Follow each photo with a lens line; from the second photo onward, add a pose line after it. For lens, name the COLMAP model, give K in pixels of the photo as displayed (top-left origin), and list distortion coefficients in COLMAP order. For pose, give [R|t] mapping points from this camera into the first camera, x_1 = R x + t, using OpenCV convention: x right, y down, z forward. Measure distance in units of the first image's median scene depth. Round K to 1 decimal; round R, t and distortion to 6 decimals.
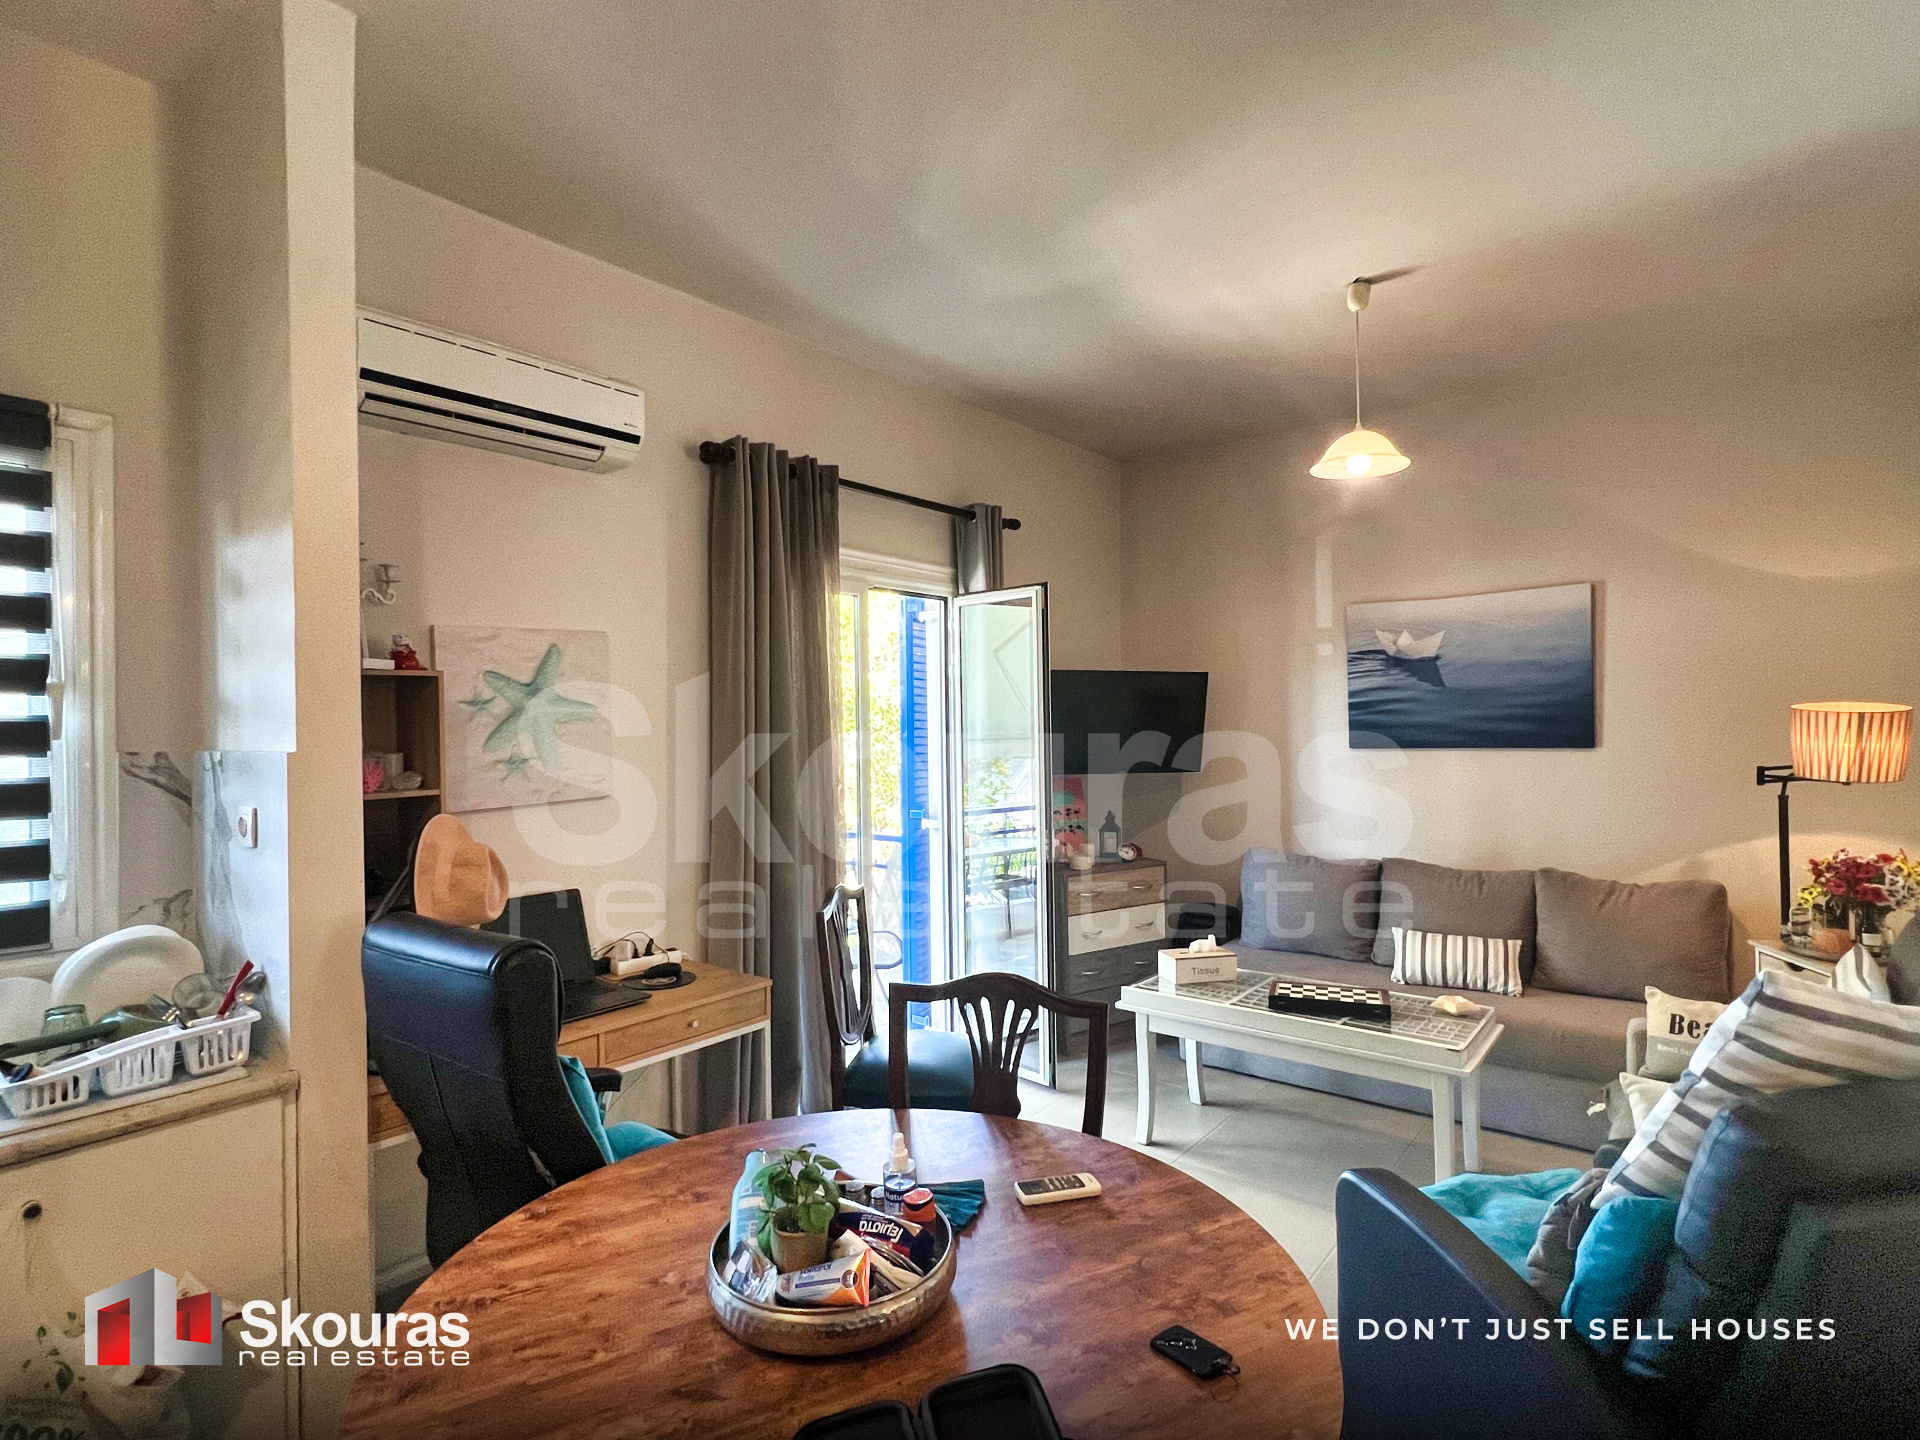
lens RADIAL K [[973.8, 0, 955.2], [0, 973.8, 720.0], [0, 0, 1]] dist [-0.001731, 0.000109]
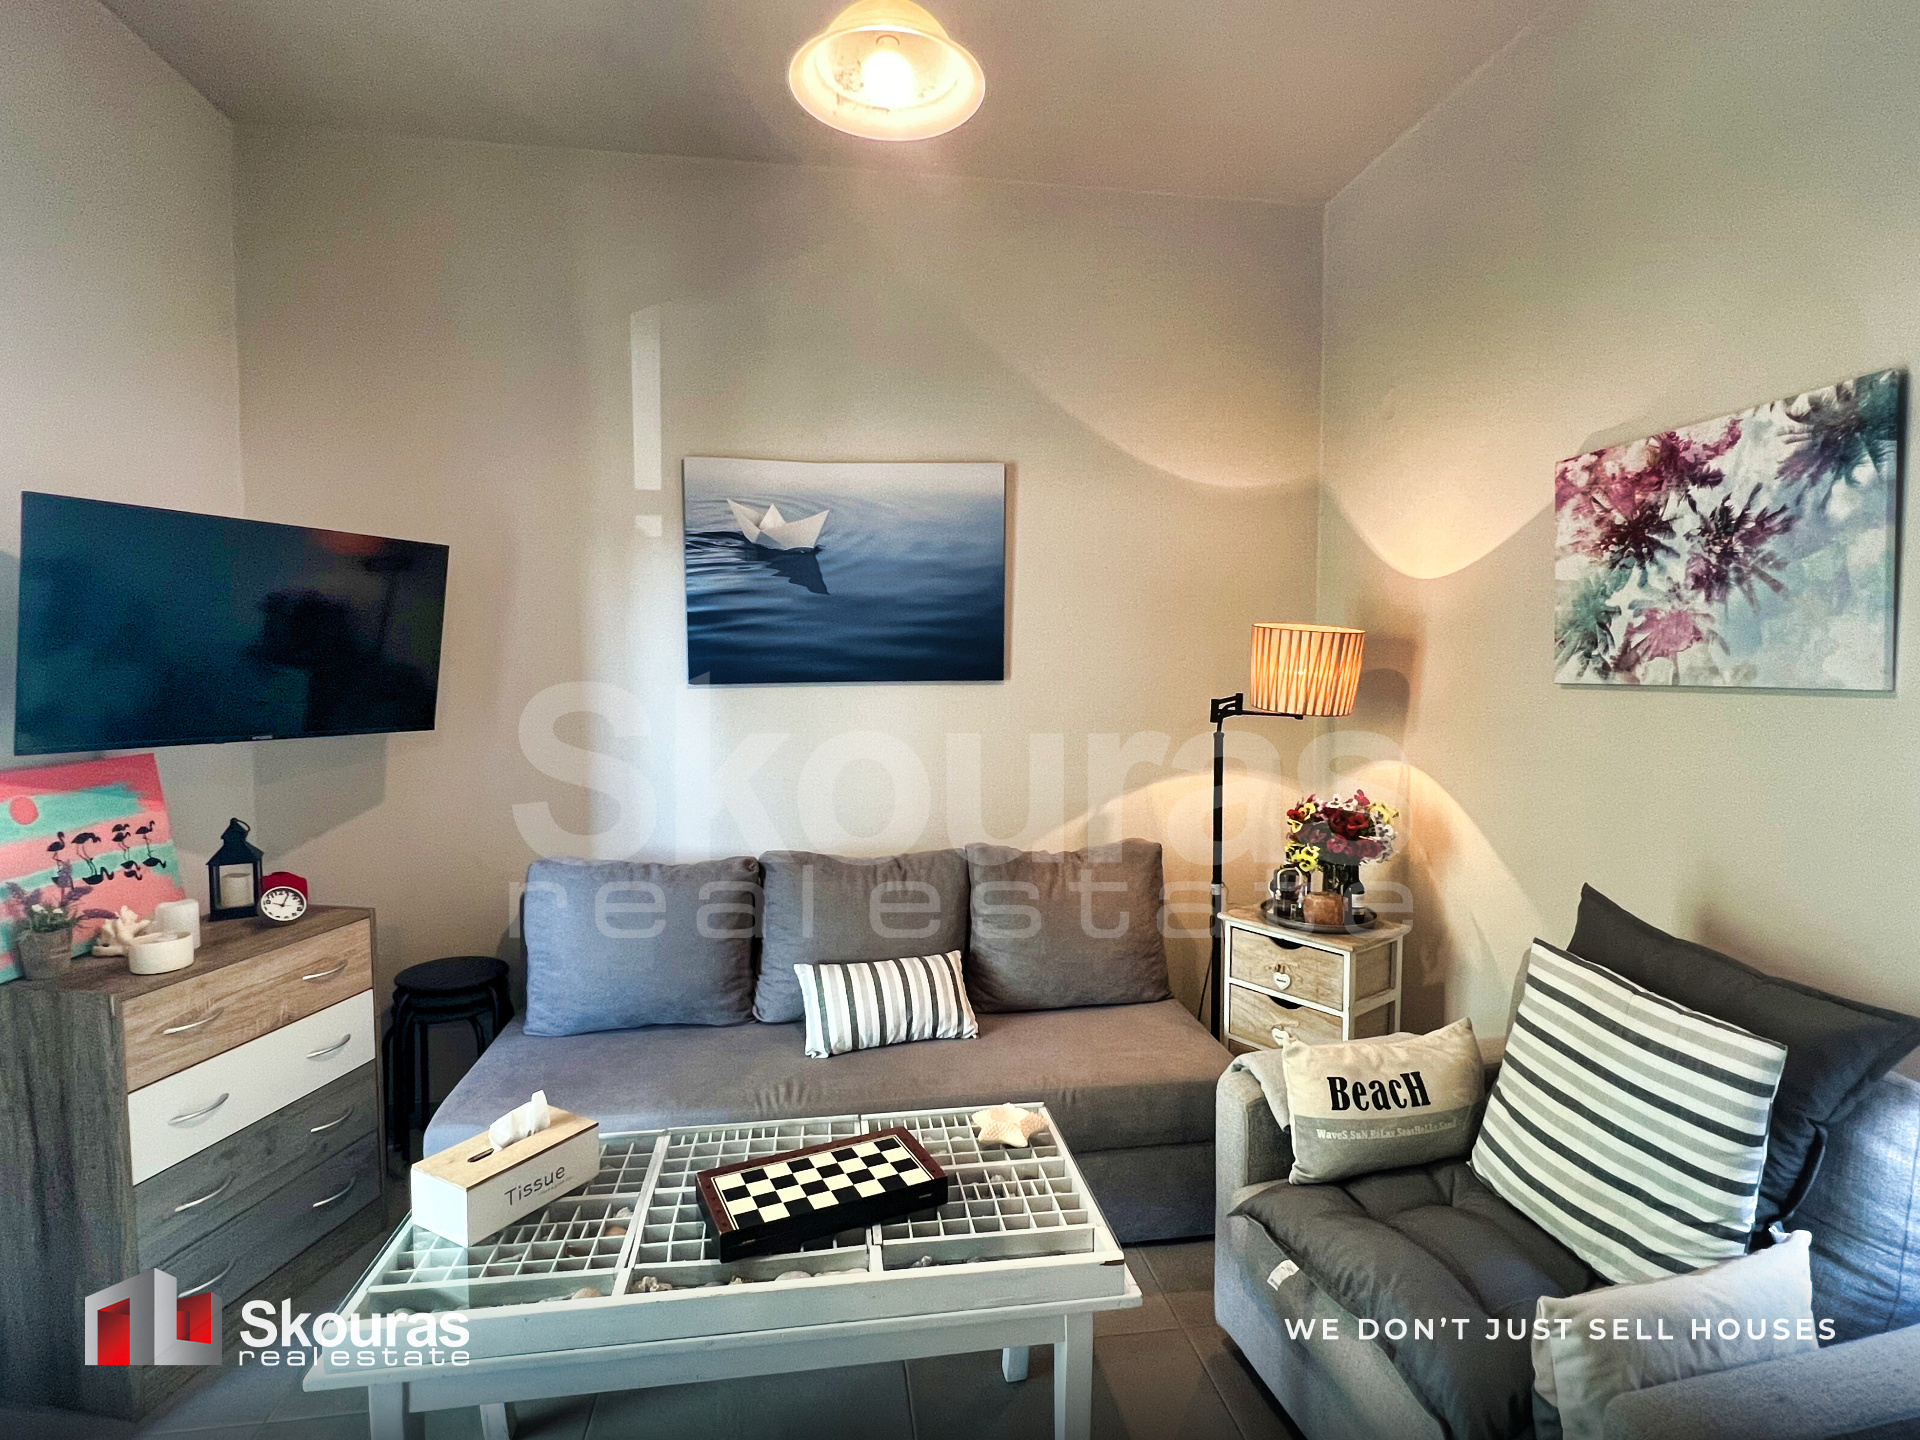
lens RADIAL K [[974.7, 0, 953.6], [0, 974.7, 718.6], [0, 0, 1]] dist [-0.001560, -0.000152]
pose [[0.680475, -0.032621, 0.732045, 0.077490], [-0.009296, 0.998544, 0.053138, 0.023324], [-0.732712, -0.042964, 0.679181, 0.633260]]
